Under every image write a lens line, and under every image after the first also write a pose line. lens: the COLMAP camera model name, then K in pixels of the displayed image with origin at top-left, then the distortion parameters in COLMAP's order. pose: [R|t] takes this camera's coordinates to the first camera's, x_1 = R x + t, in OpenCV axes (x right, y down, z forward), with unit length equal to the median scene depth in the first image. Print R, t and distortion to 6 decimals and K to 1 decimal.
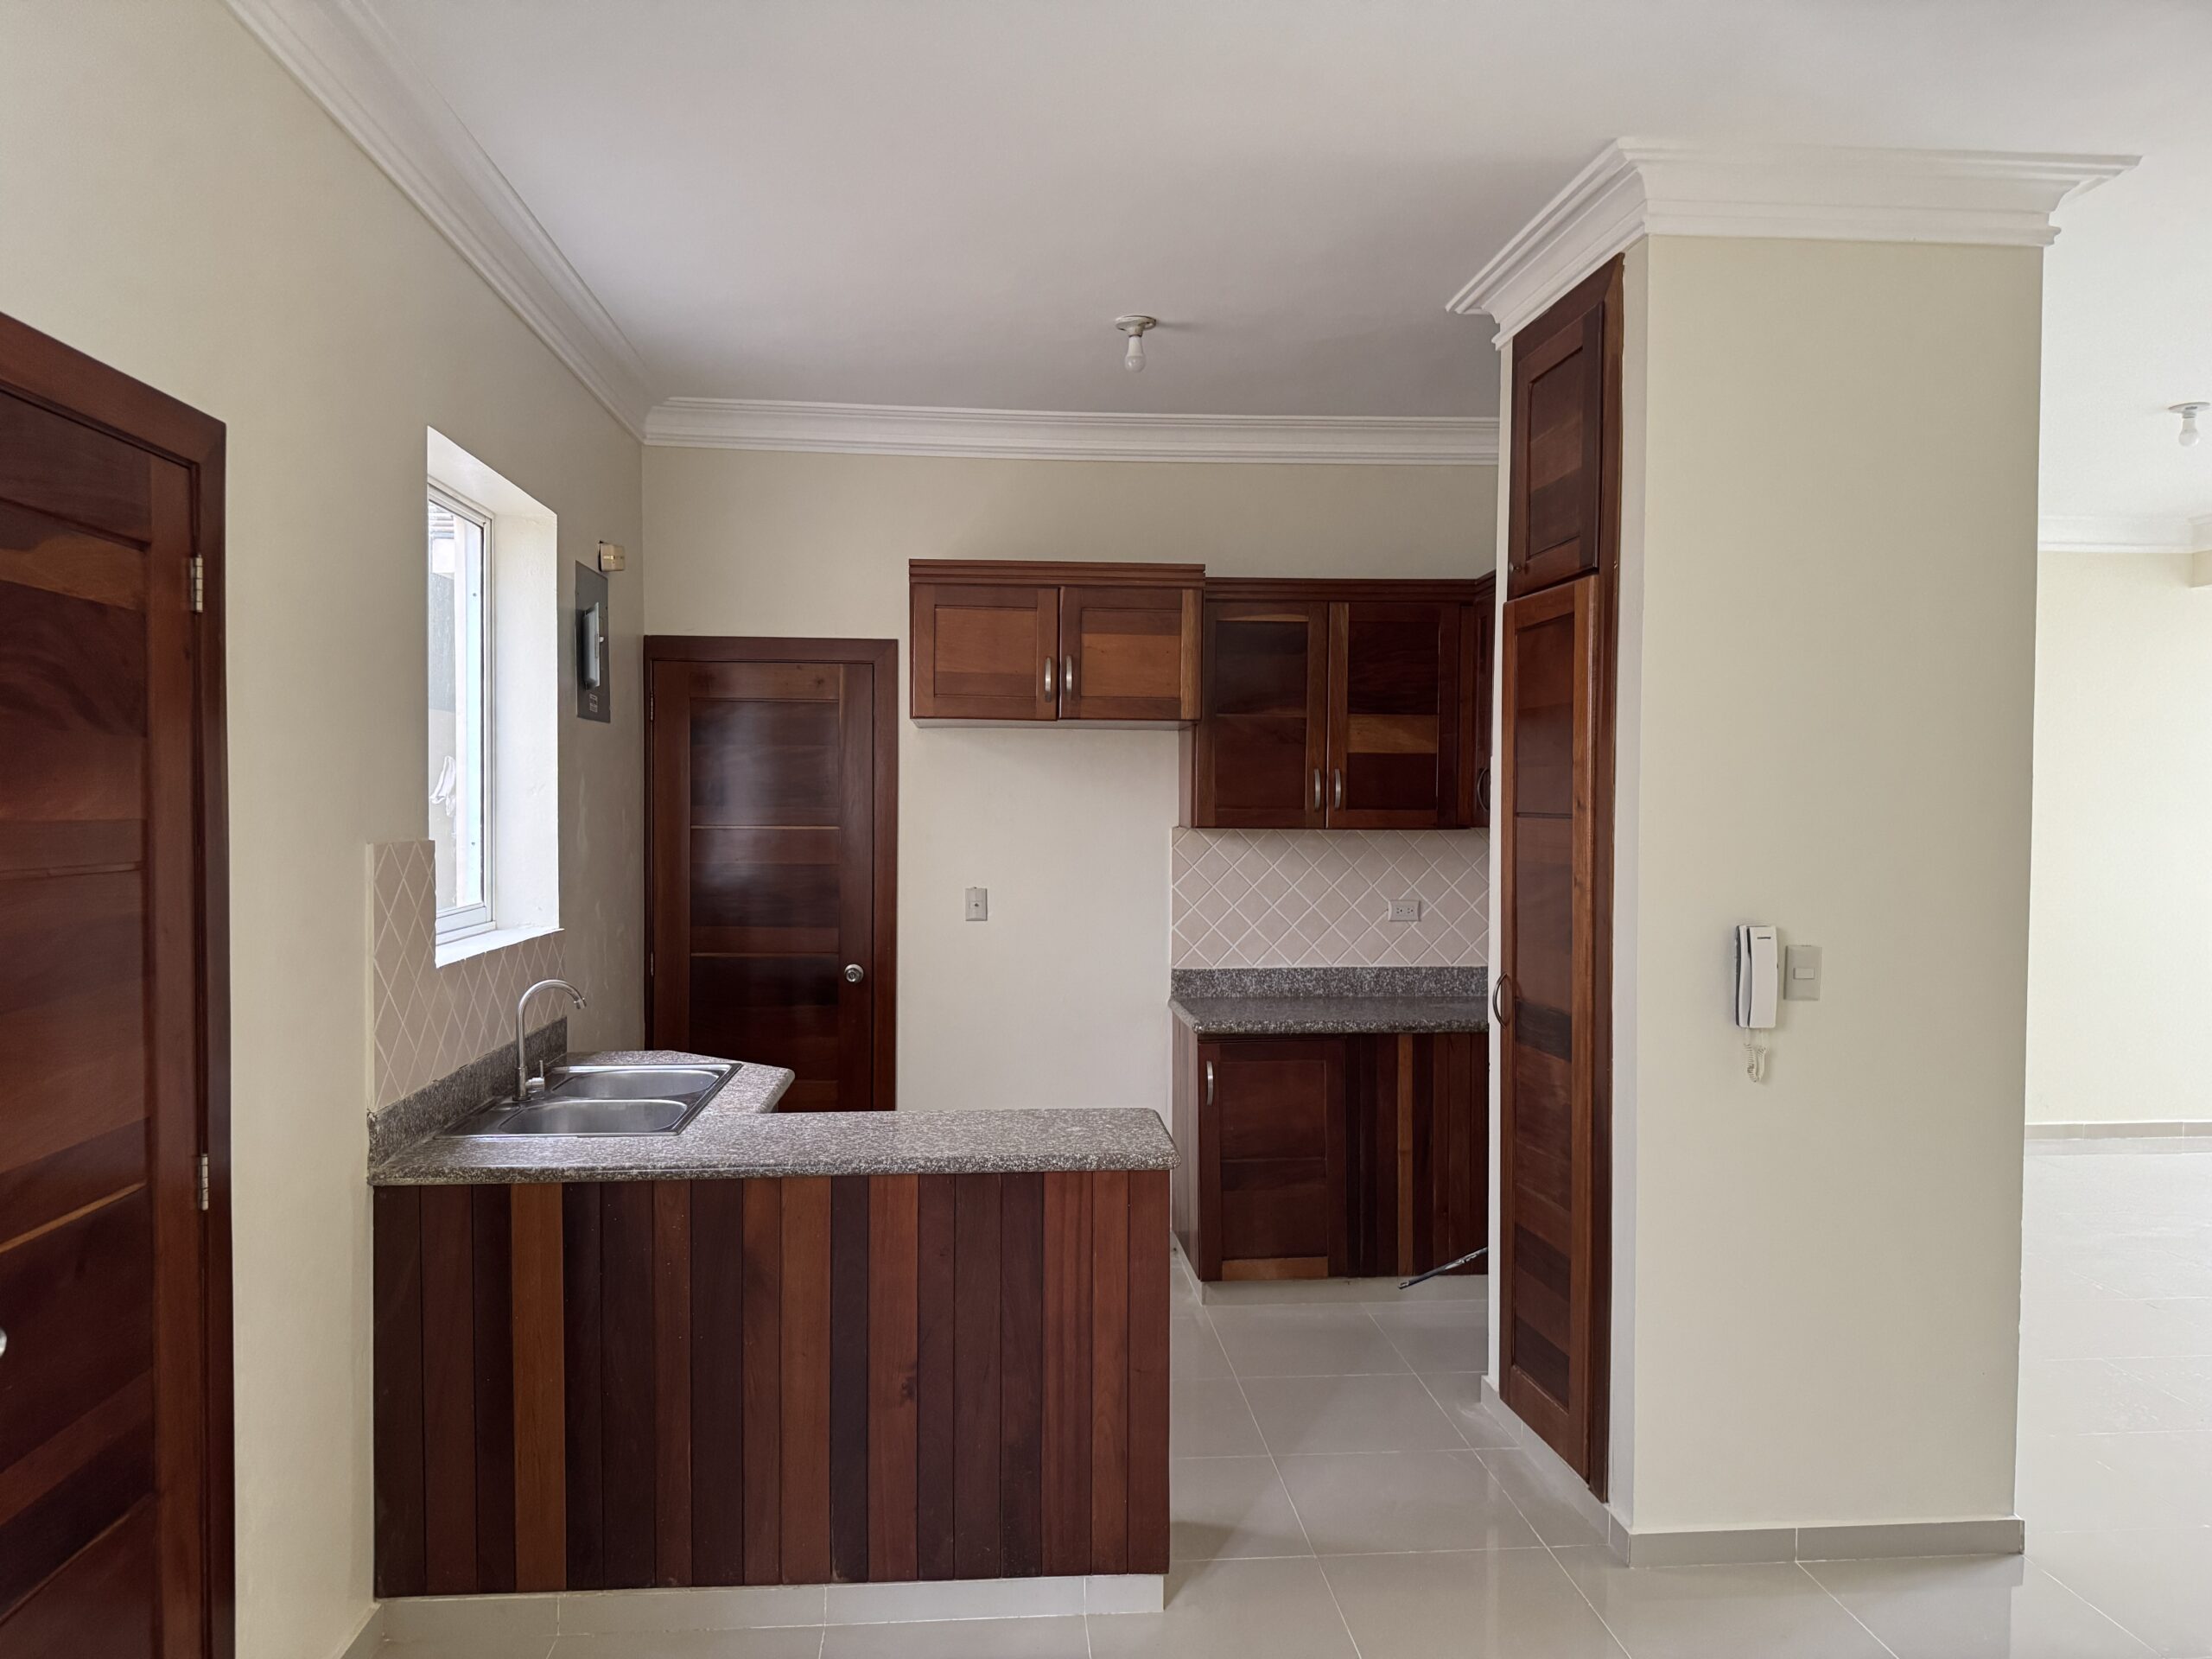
lens RADIAL K [[1519.8, 0, 1106.0], [0, 1519.8, 829.5], [0, 0, 1]] dist [0.055621, 0.000292]
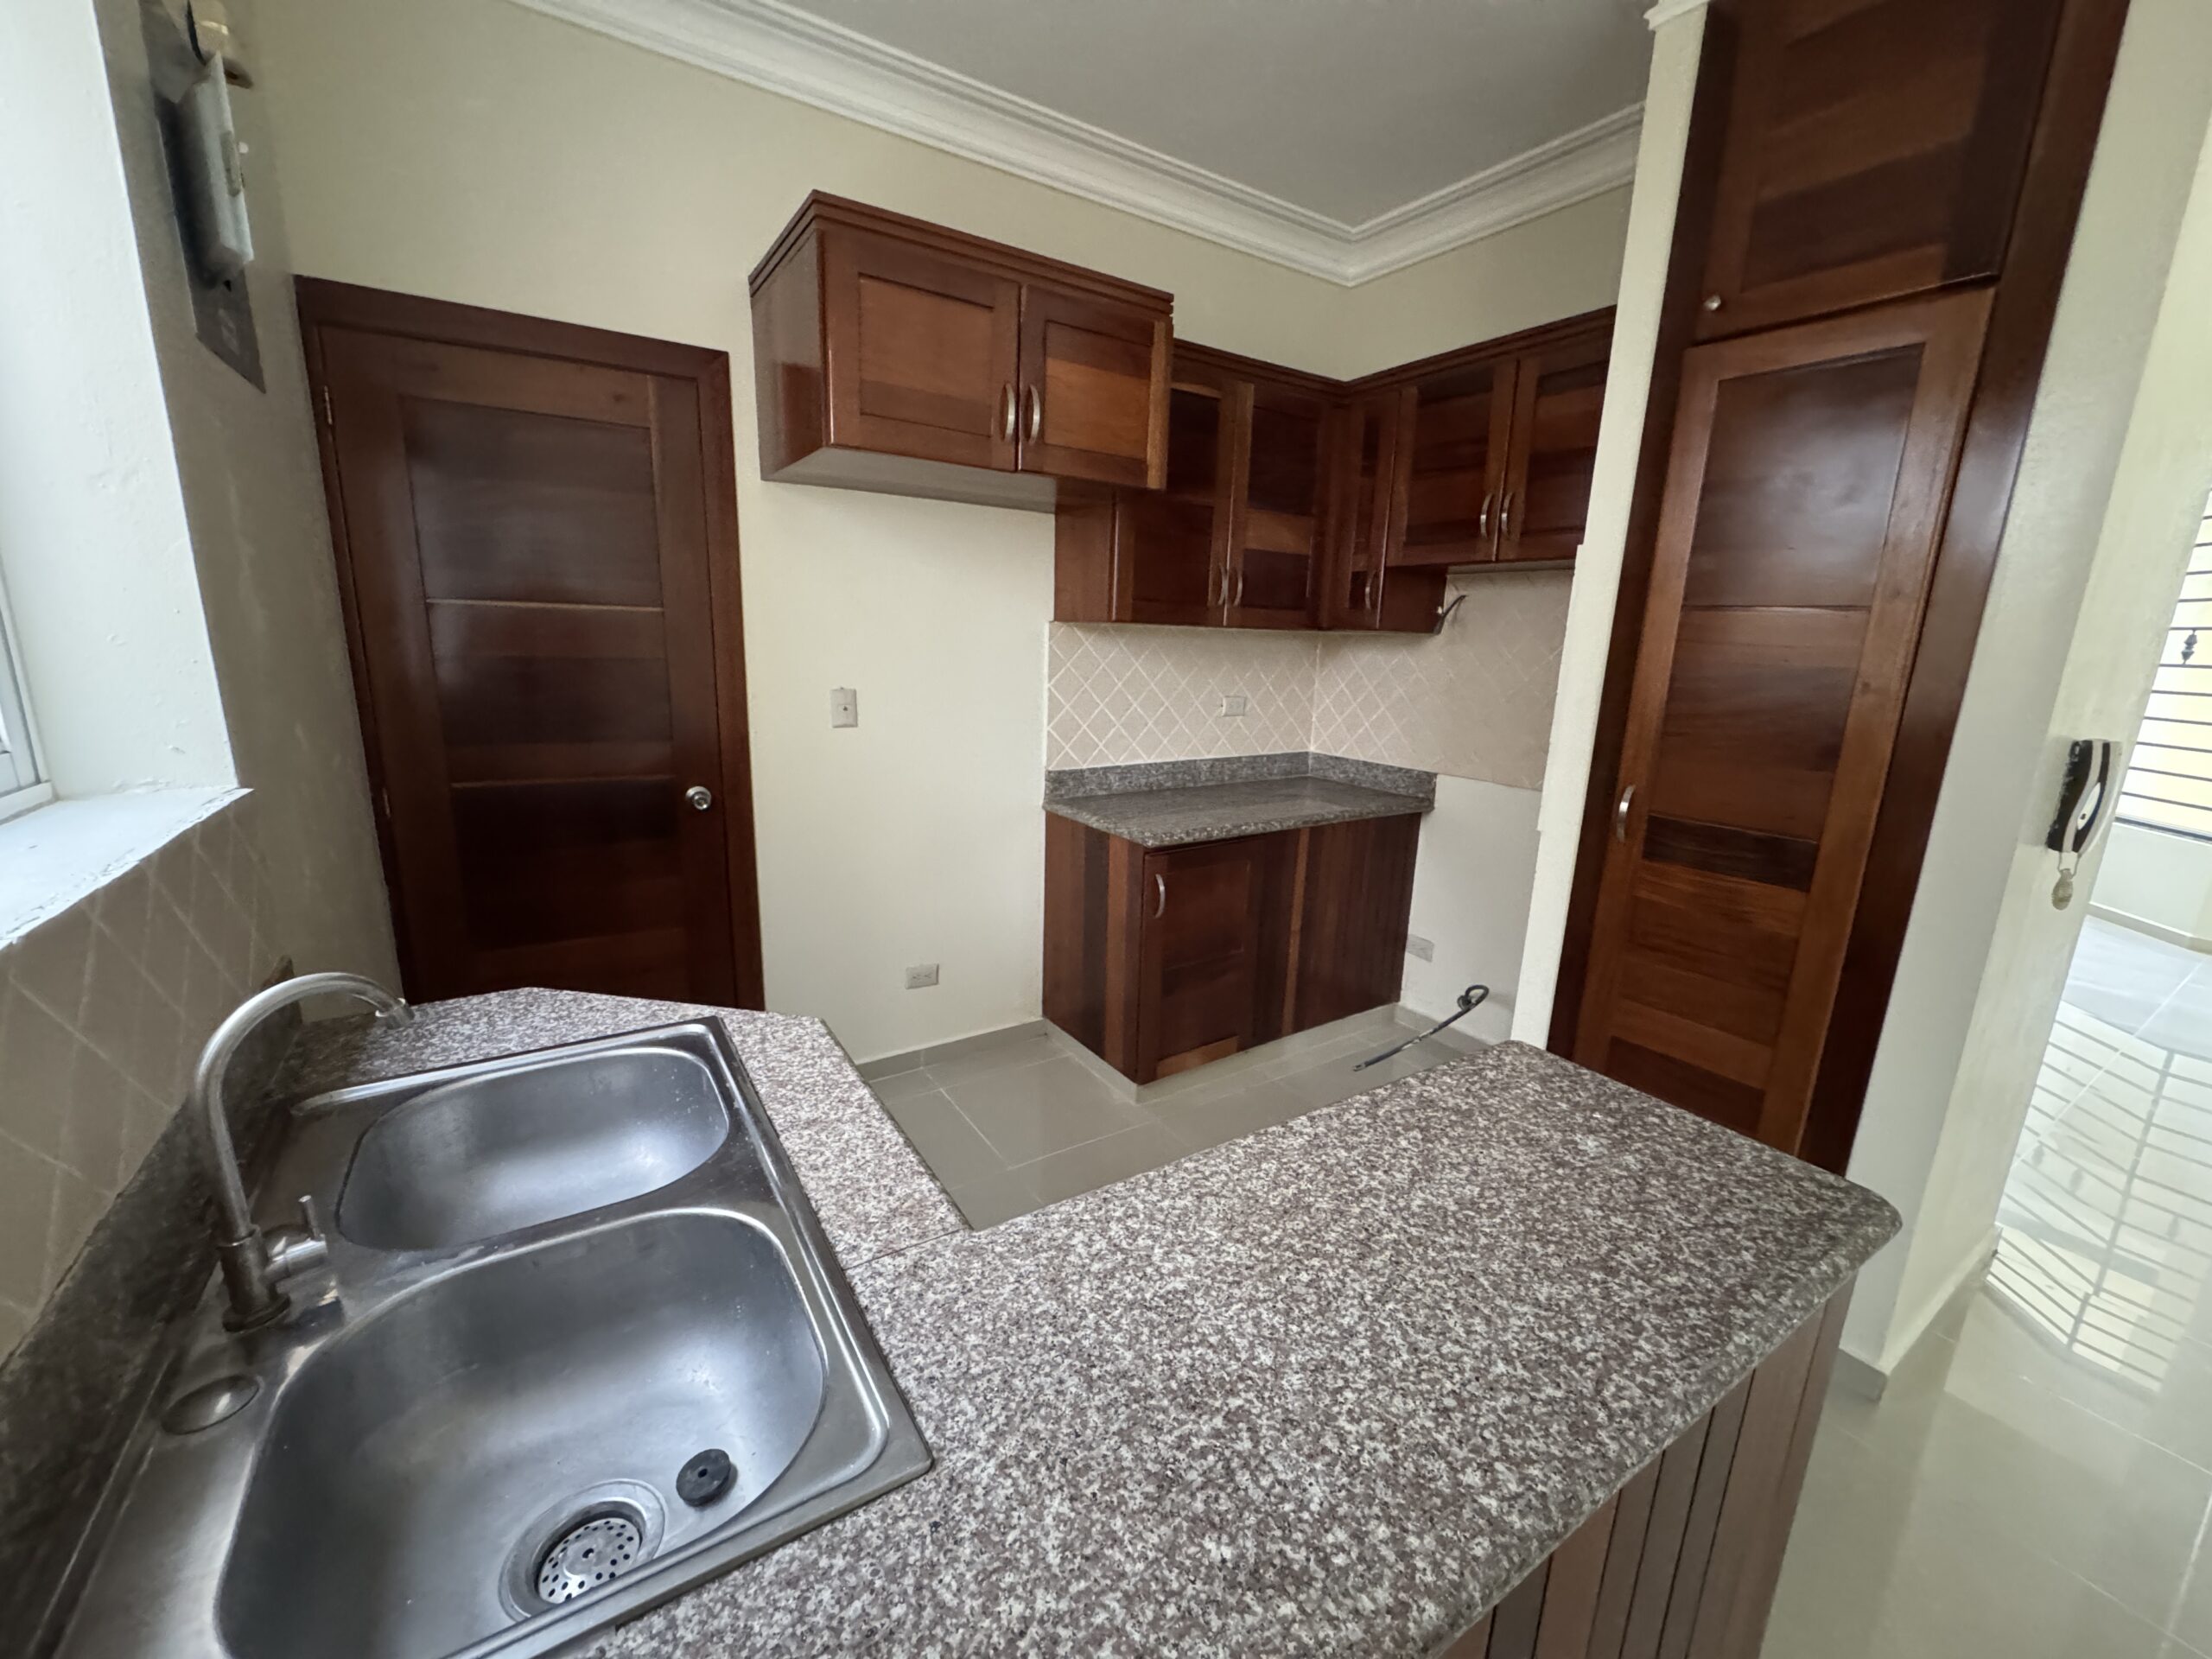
lens RADIAL K [[878.1, 0, 1106.0], [0, 878.1, 829.5], [0, 0, 1]] dist [-0.008746, 0.000294]
pose [[0.880806, -0.081739, 0.466369, -0.196331], [-0.018320, 0.978365, 0.206075, 0.012163], [-0.473123, -0.190056, 0.860252, 0.506517]]
